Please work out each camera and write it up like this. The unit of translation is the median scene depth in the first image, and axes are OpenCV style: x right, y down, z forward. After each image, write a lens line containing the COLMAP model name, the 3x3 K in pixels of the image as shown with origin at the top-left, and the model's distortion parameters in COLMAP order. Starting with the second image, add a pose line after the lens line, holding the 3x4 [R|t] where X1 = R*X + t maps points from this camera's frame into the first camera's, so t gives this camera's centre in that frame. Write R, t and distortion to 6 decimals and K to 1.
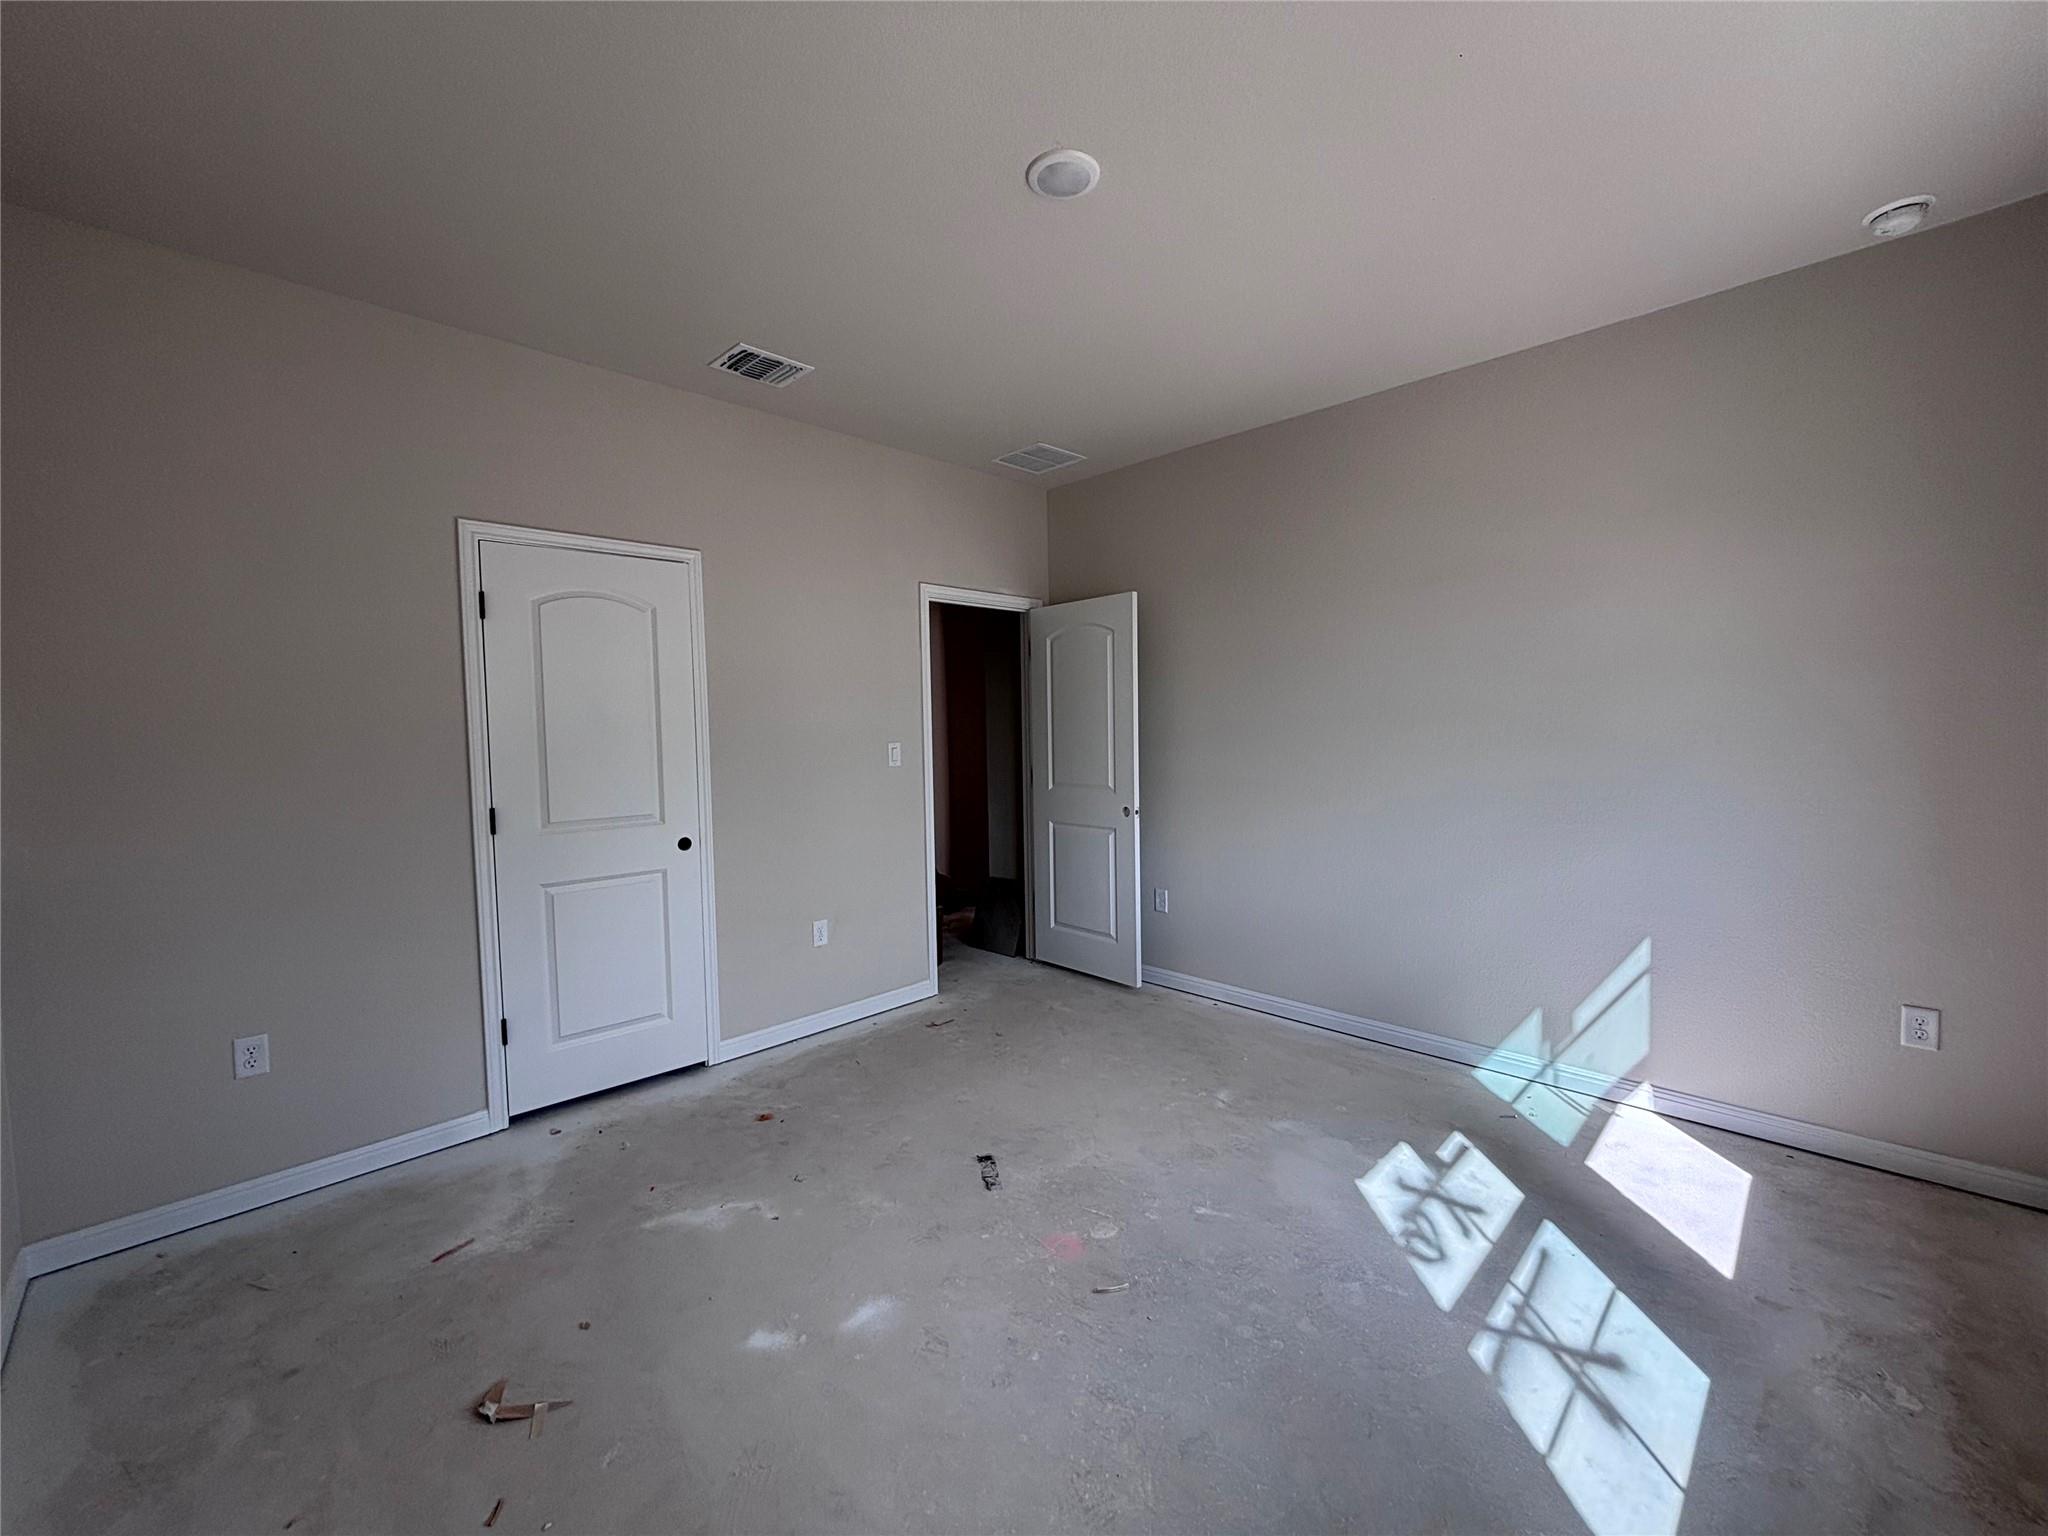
lens RADIAL K [[829.0, 0, 1031.5], [0, 829.0, 762.9], [0, 0, 1]] dist [0.001107, 0.000234]
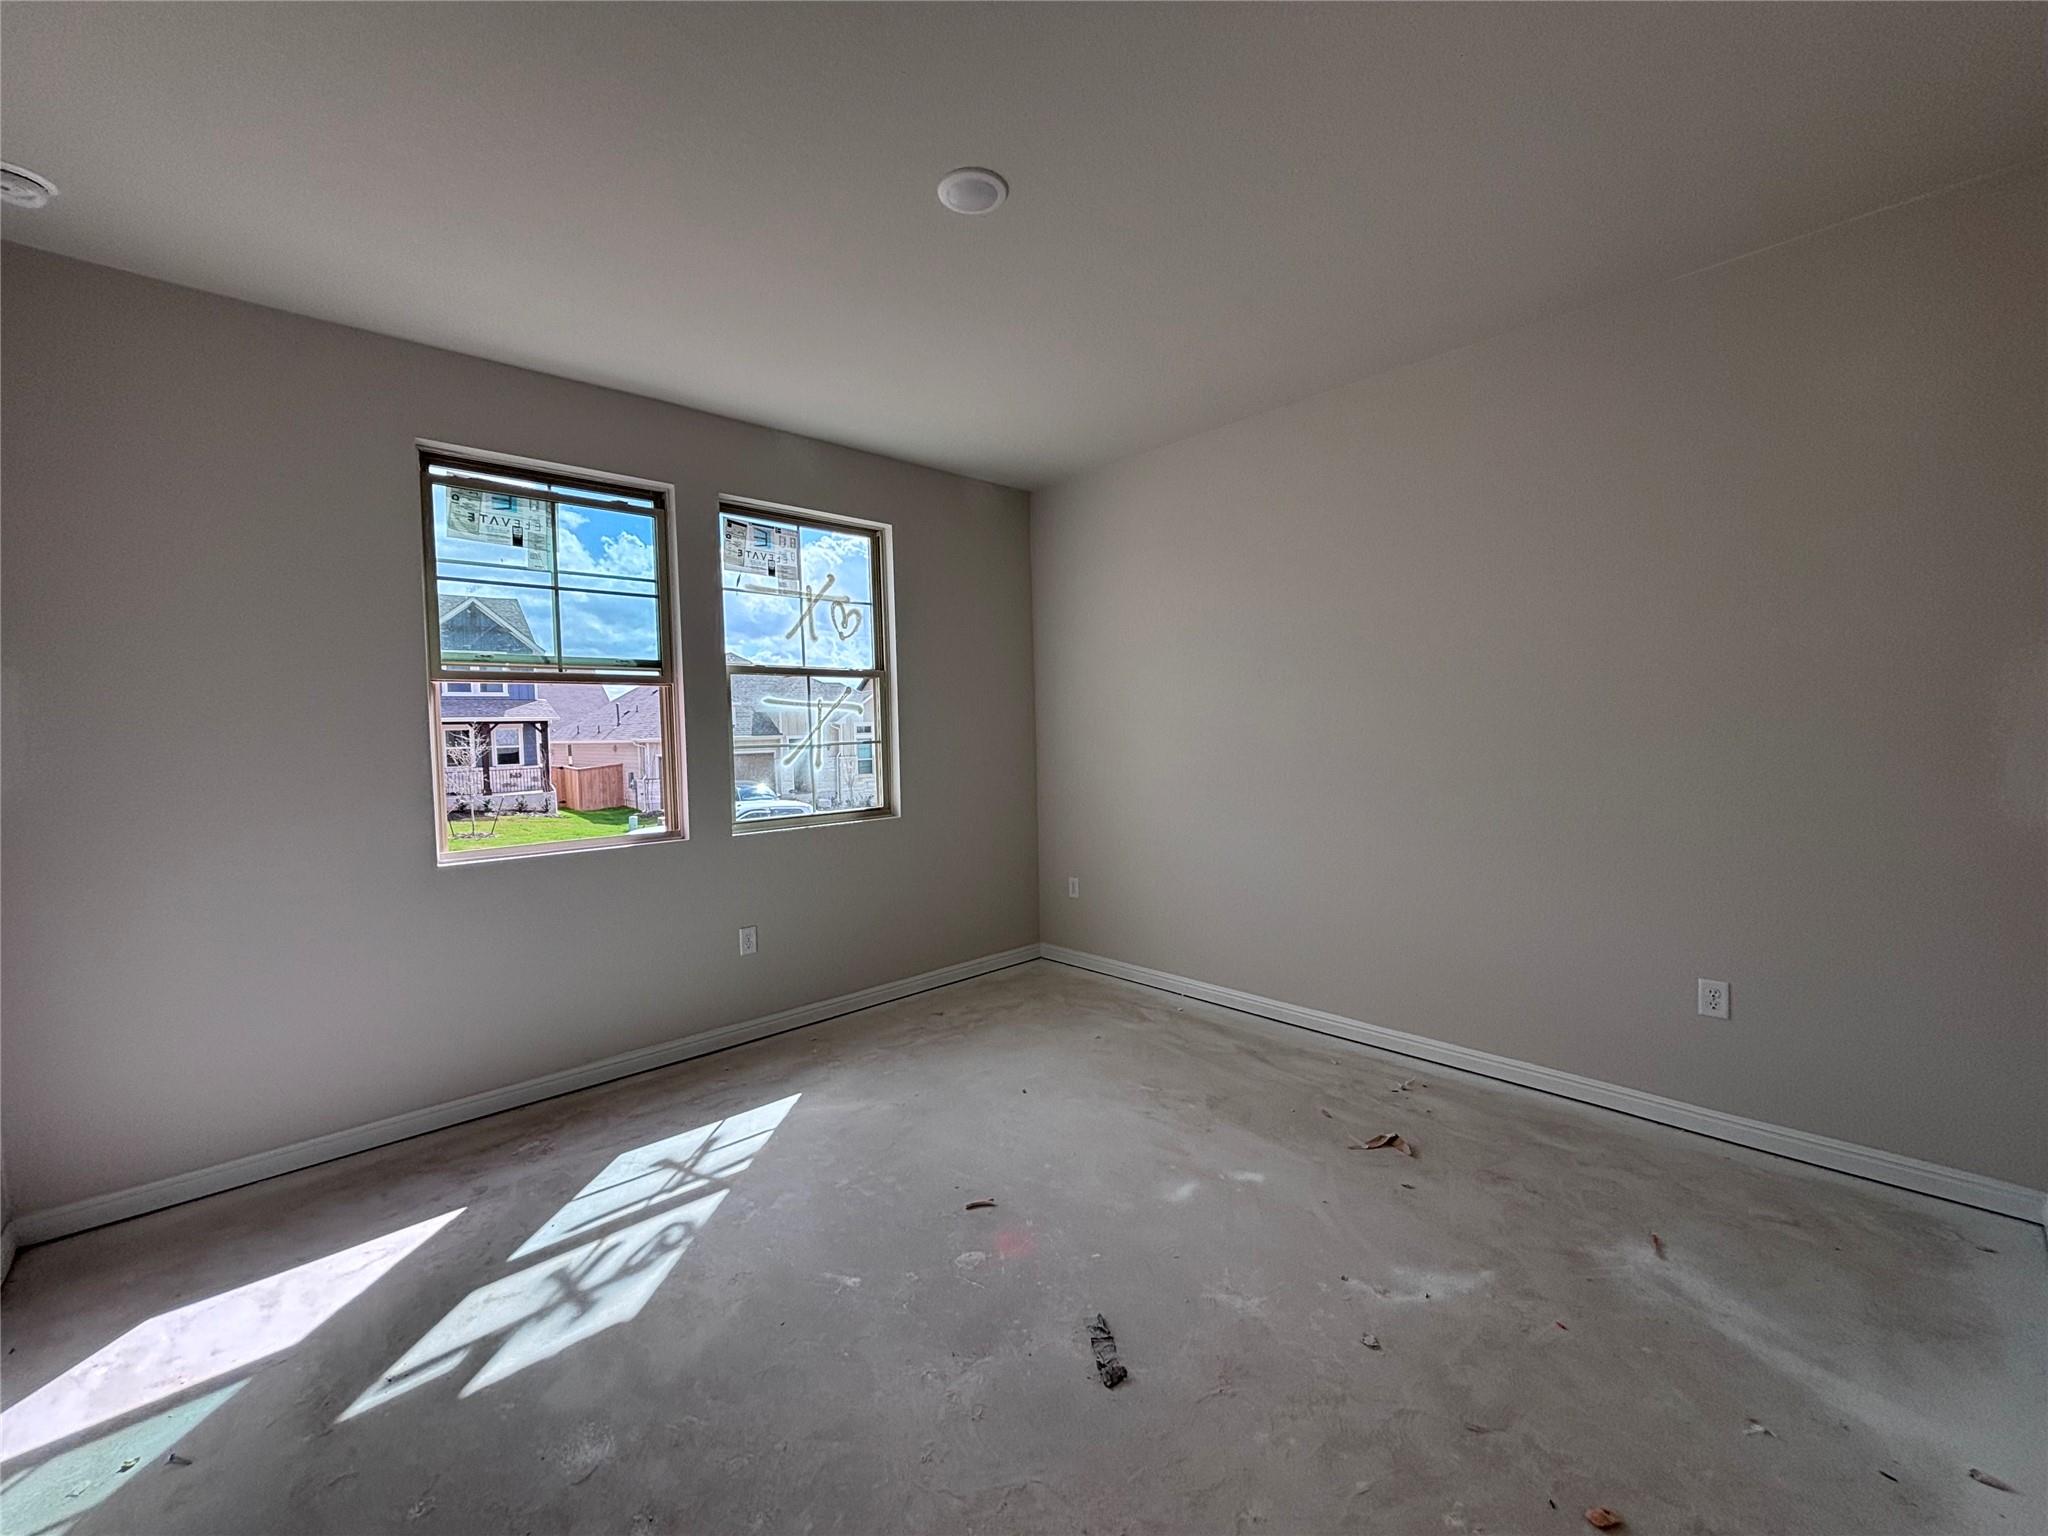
lens RADIAL K [[829.0, 0, 1031.5], [0, 829.0, 762.9], [0, 0, 1]] dist [0.001107, 0.000234]
pose [[-0.998197, 0.042308, 0.042580, -0.044340], [0.046026, 0.994832, 0.090501, -0.077846], [-0.038531, 0.092298, -0.994986, 1.880904]]
